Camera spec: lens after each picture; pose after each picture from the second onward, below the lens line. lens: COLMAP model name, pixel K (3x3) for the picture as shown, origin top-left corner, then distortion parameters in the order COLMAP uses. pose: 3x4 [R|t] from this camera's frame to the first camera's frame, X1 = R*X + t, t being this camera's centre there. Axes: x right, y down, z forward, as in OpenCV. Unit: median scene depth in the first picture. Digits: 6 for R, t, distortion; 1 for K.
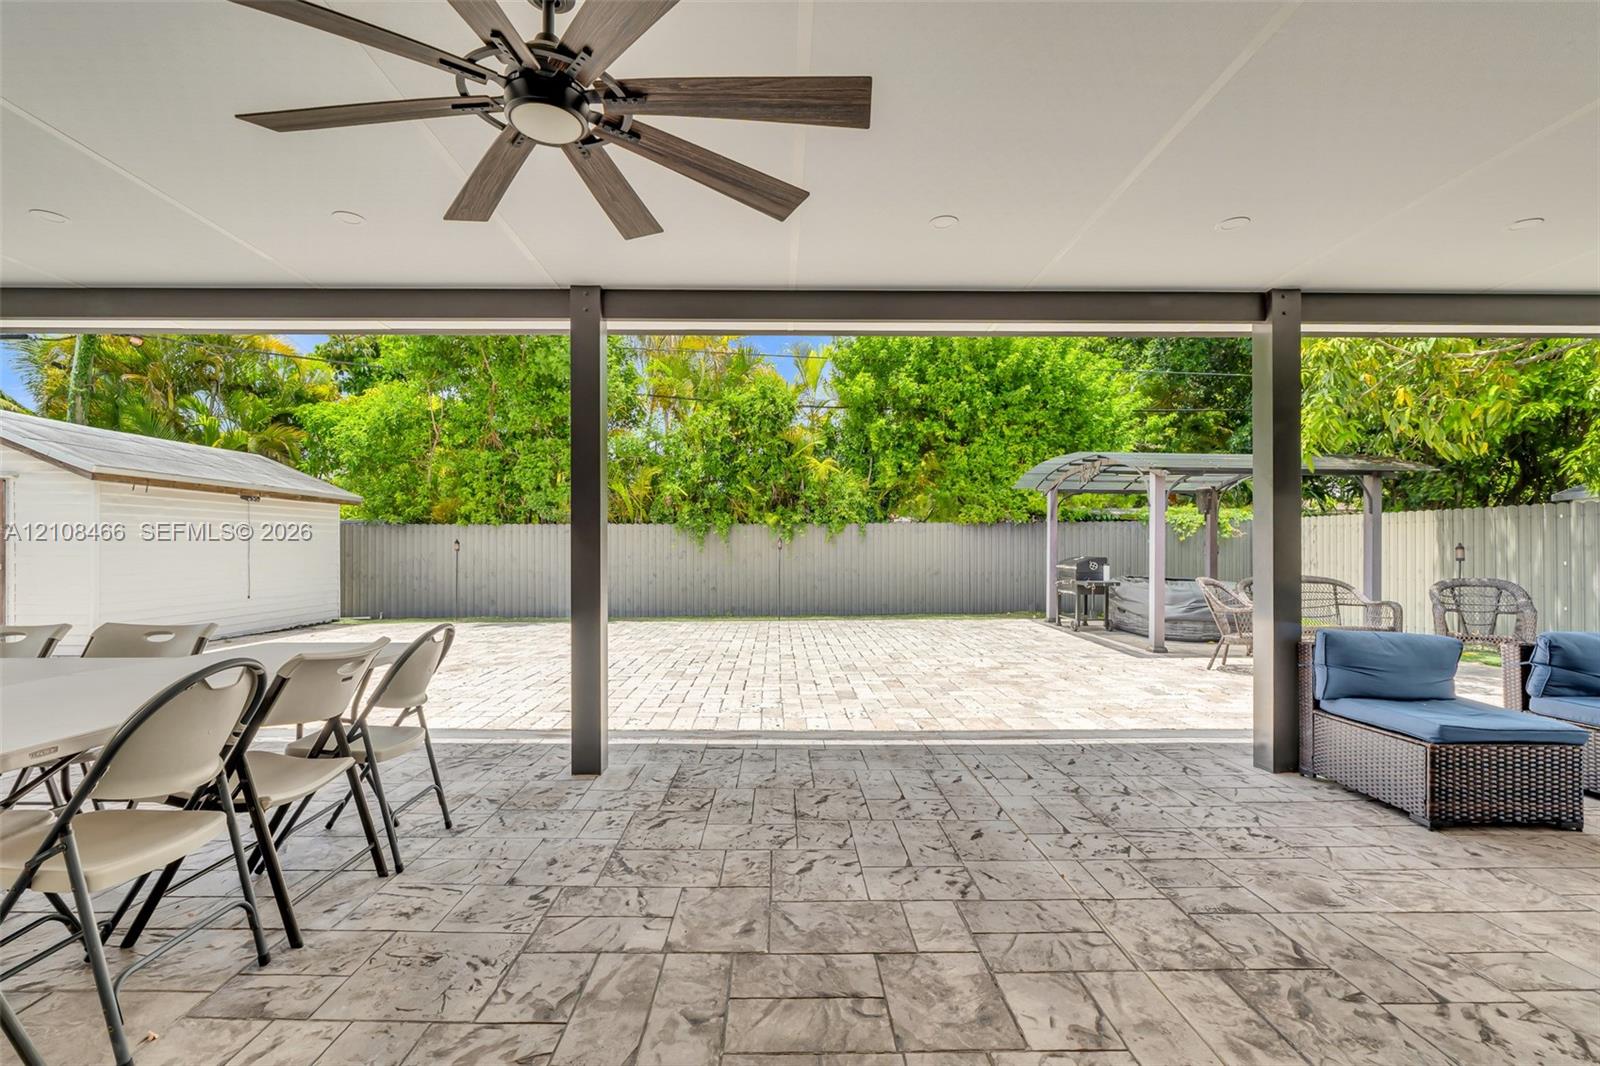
lens RADIAL K [[692.9, 0, 793.8], [0, 692.9, 543.9], [0, 0, 1]] dist [0.002042, -0.001304]
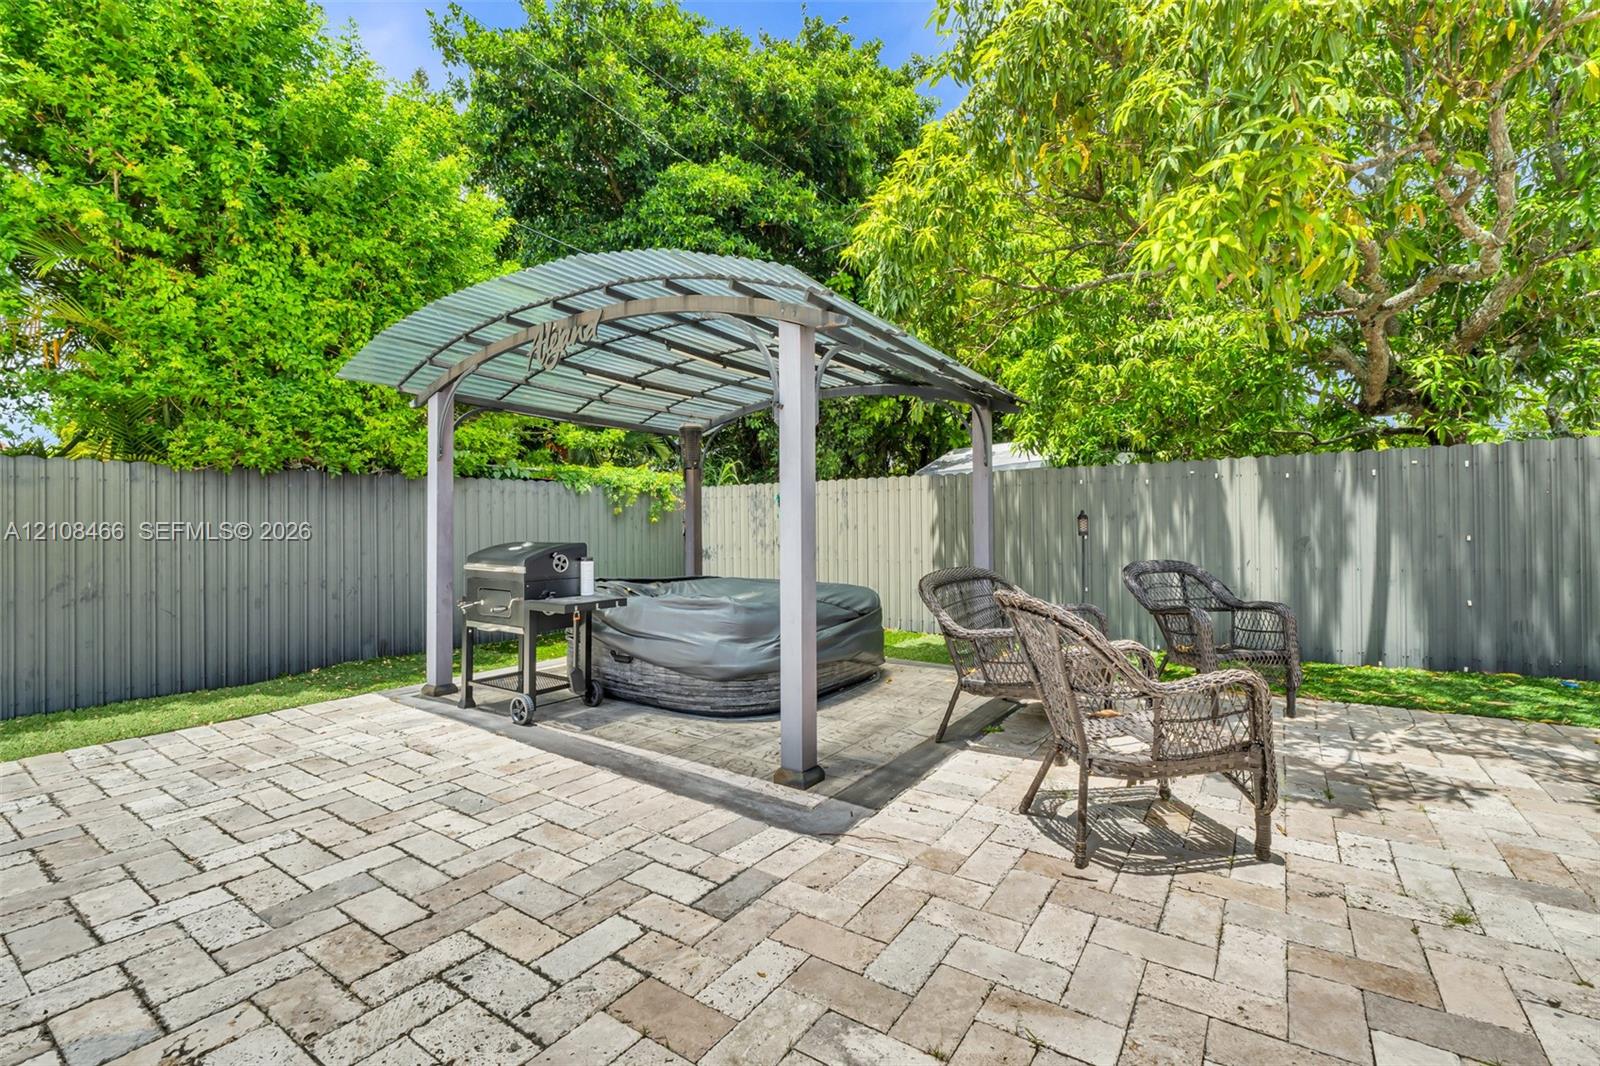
lens RADIAL K [[692.9, 0, 803.5], [0, 692.9, 527.3], [0, 0, 1]] dist [0.002042, -0.001304]
pose [[0.578397, -0.007366, 0.815722, 0.132478], [0.004299, 0.999973, 0.005982, 0.004992], [-0.815744, 0.000047, 0.578413, 0.504224]]
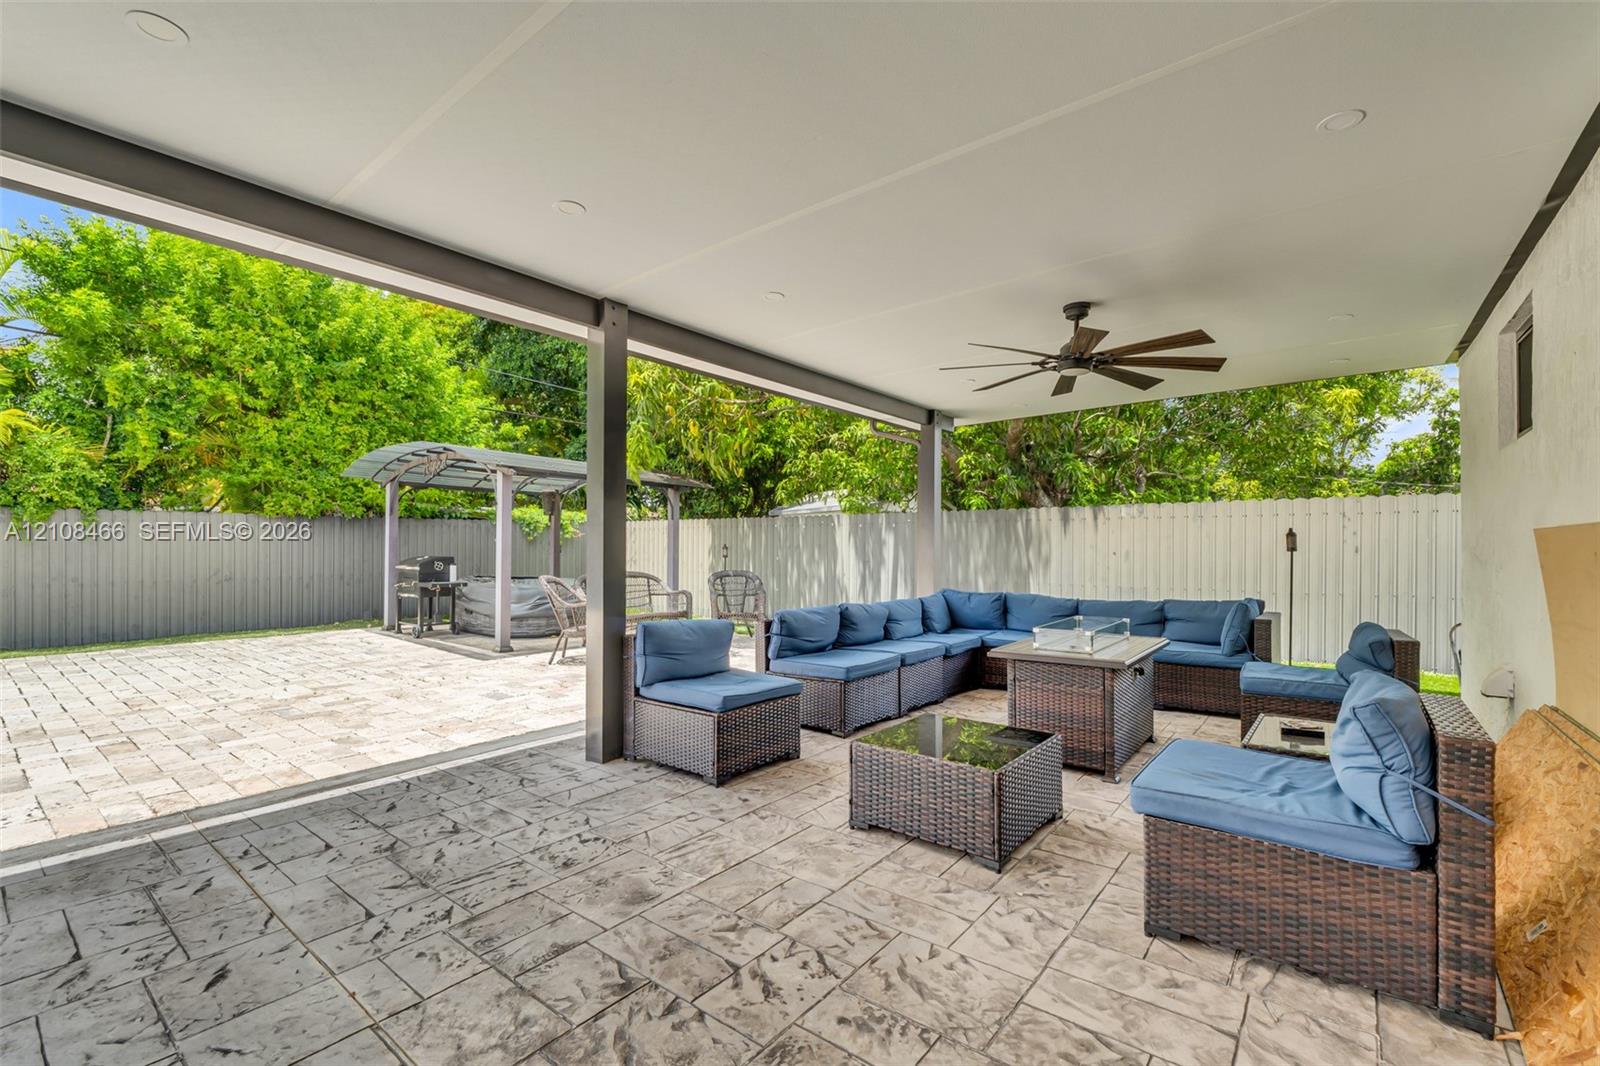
lens RADIAL K [[692.9, 0, 811.1], [0, 692.9, 554.8], [0, 0, 1]] dist [0.002042, -0.001304]
pose [[0.626131, -0.006171, 0.779693, 0.011784], [-0.007022, 0.999884, 0.013553, 0.000422], [-0.779686, -0.013961, 0.626015, 0.015993]]
